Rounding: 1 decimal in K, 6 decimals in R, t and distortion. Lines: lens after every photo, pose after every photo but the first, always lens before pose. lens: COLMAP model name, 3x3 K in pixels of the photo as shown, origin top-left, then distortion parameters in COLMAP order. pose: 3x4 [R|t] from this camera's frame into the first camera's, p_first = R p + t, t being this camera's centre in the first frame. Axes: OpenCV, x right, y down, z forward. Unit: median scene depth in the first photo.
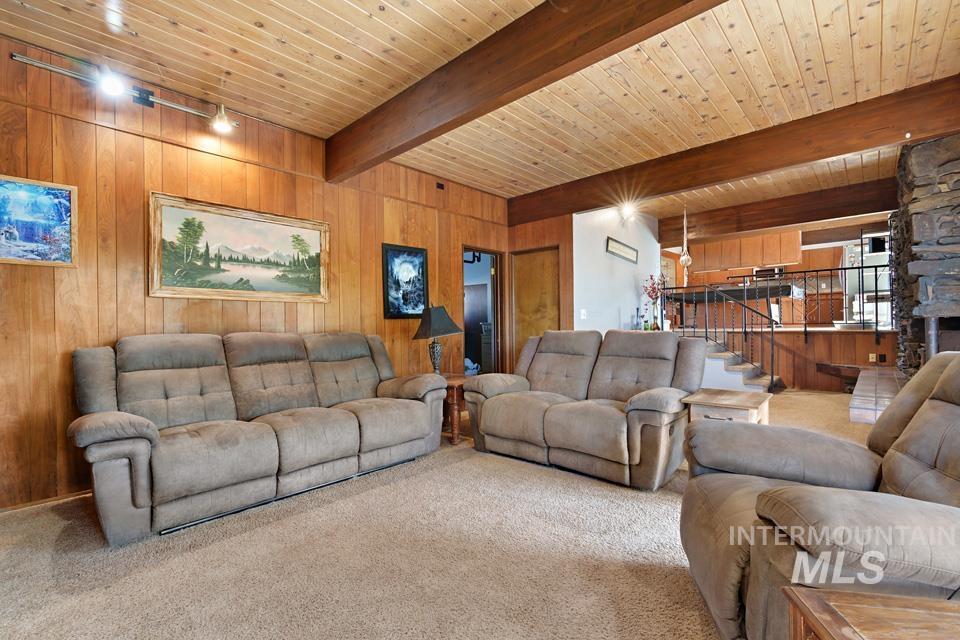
lens RADIAL K [[437.6, 0, 477.6], [0, 437.6, 325.8], [0, 0, 1]] dist [-0.009198, 0.002815]
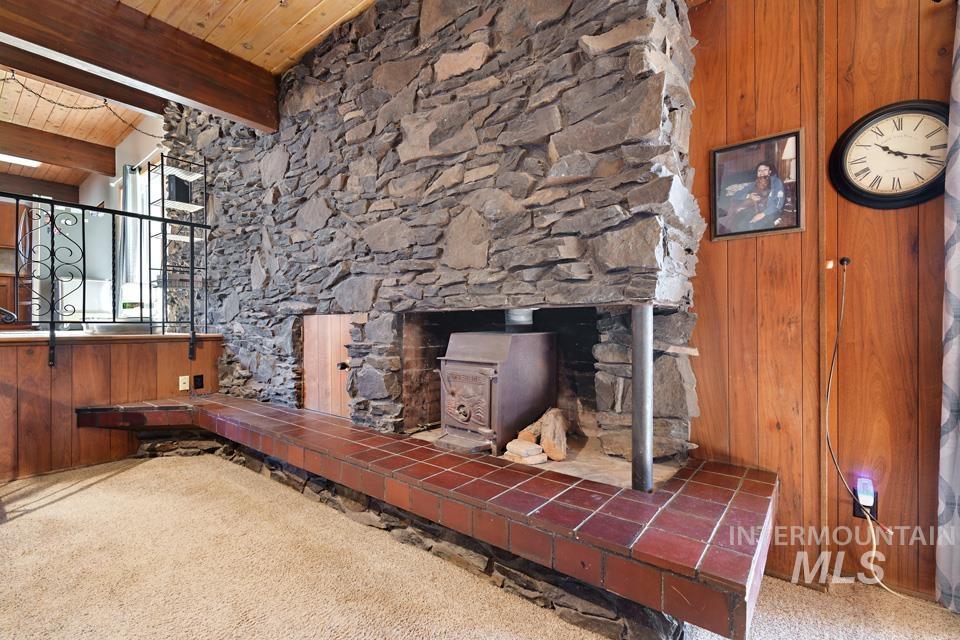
lens RADIAL K [[437.6, 0, 482.2], [0, 437.6, 318.2], [0, 0, 1]] dist [-0.009198, 0.002815]
pose [[-0.074374, 0.024093, 0.996939, 0.297690], [0.002393, 0.999710, -0.023982, 0.003438], [-0.997228, 0.000603, -0.074410, 0.624919]]
